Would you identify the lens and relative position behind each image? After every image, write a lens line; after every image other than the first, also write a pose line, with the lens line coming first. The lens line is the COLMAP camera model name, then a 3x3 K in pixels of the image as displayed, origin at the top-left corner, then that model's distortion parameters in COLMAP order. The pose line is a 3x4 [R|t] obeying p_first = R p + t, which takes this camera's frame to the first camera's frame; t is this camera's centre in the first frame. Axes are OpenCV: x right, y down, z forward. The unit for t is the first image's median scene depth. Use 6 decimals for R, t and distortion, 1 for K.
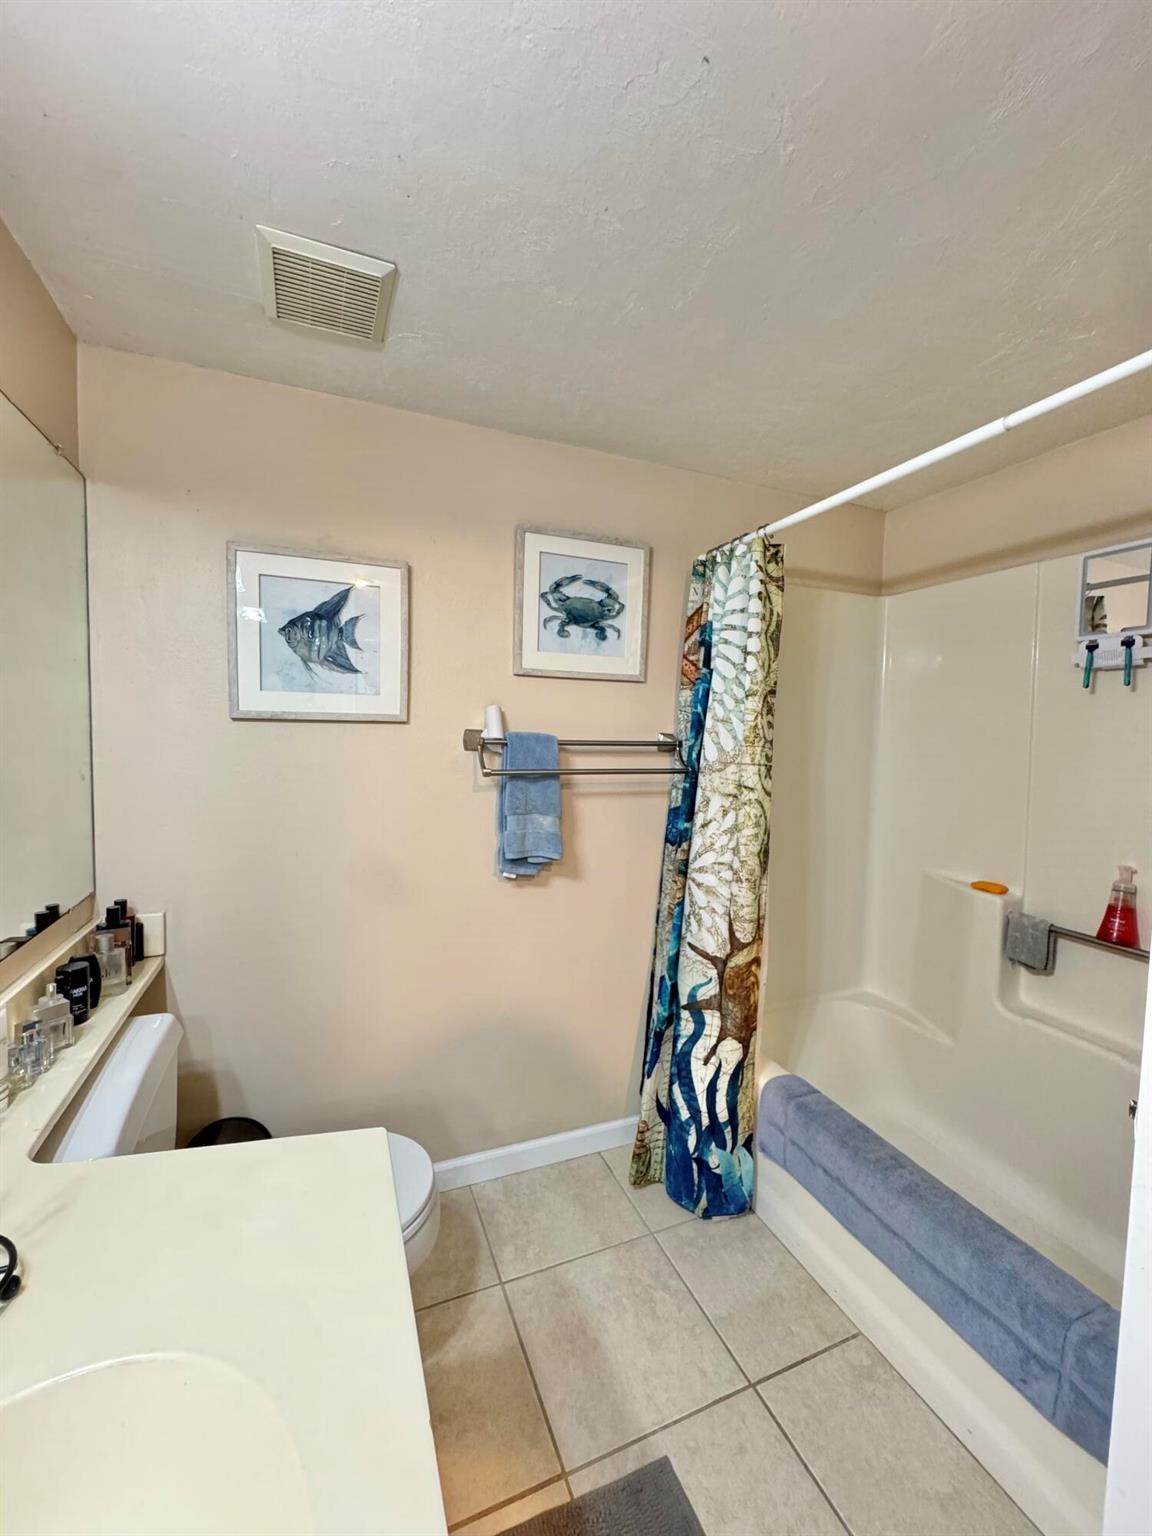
lens RADIAL K [[623.9, 0, 572.4], [0, 623.9, 766.5], [0, 0, 1]] dist [-0.002358, 0.000811]
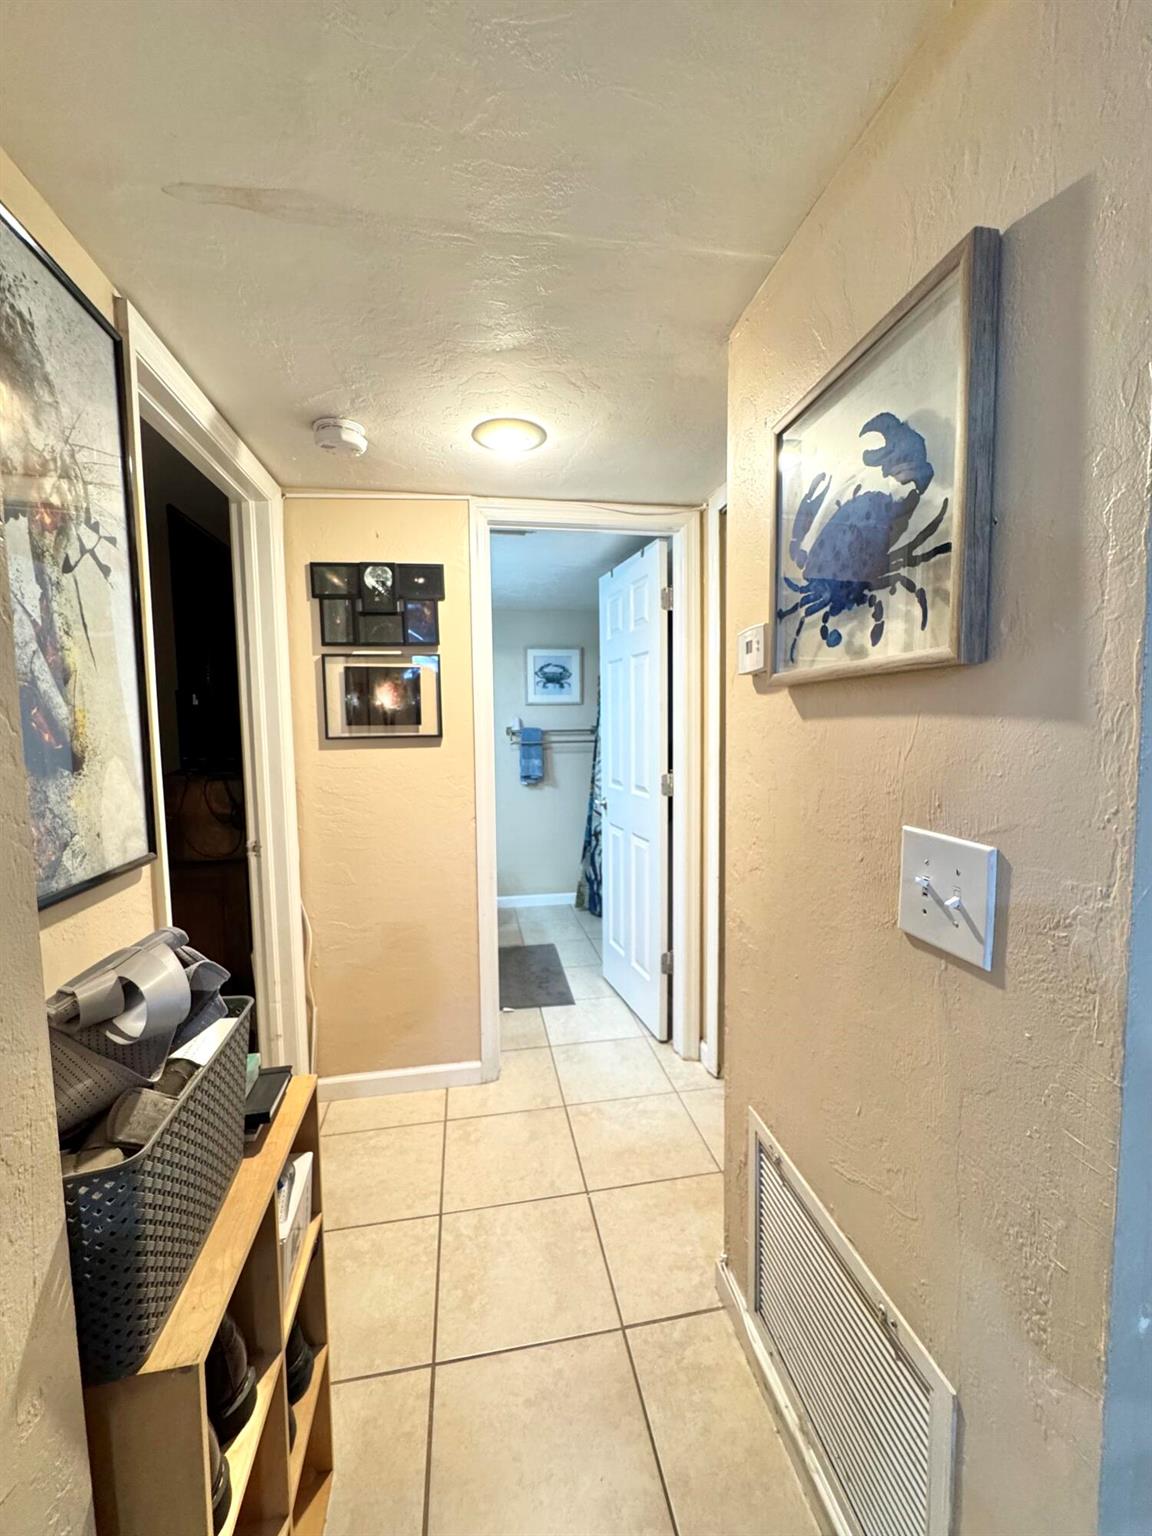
lens RADIAL K [[623.9, 0, 576.0], [0, 623.9, 766.9], [0, 0, 1]] dist [-0.002358, 0.000811]
pose [[0.976525, -0.012082, -0.215064, 0.651285], [0.017471, 0.999579, 0.023179, 0.051070], [0.214693, -0.026392, 0.976325, -1.444545]]
